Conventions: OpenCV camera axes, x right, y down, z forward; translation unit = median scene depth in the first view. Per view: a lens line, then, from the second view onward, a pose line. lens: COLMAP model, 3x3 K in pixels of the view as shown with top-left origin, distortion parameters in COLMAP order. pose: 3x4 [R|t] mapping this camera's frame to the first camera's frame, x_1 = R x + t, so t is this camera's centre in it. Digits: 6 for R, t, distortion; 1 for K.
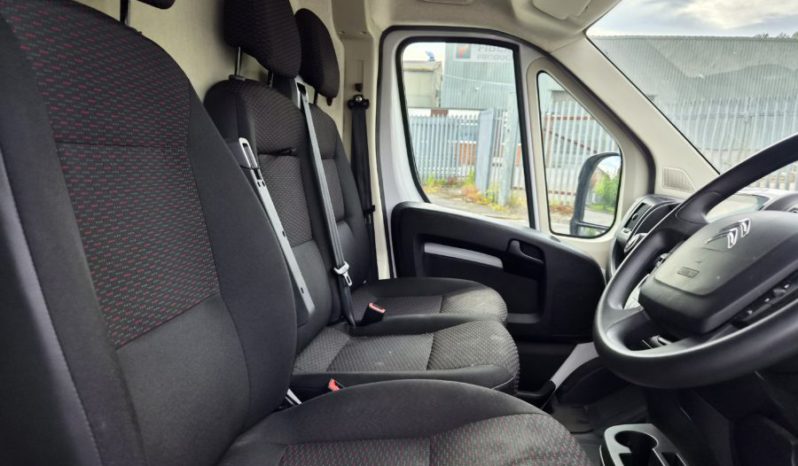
lens RADIAL K [[536.7, 0, 399.0], [0, 536.7, 233.0], [0, 0, 1]] dist [0.069520, -0.054373]
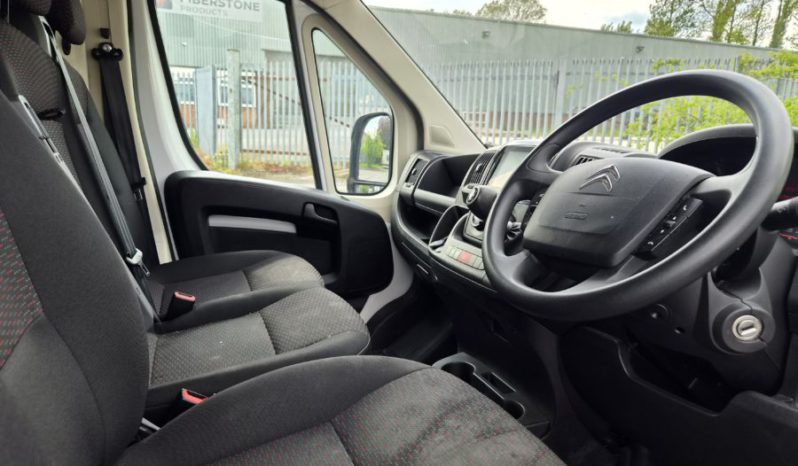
lens RADIAL K [[532.5, 0, 399.0], [0, 532.5, 233.0], [0, 0, 1]] dist [0.066064, -0.062010]
pose [[0.874872, -0.120712, 0.469071, -0.104226], [0.087054, 0.991864, 0.092884, -0.009263], [-0.476467, -0.040427, 0.878263, 0.062901]]
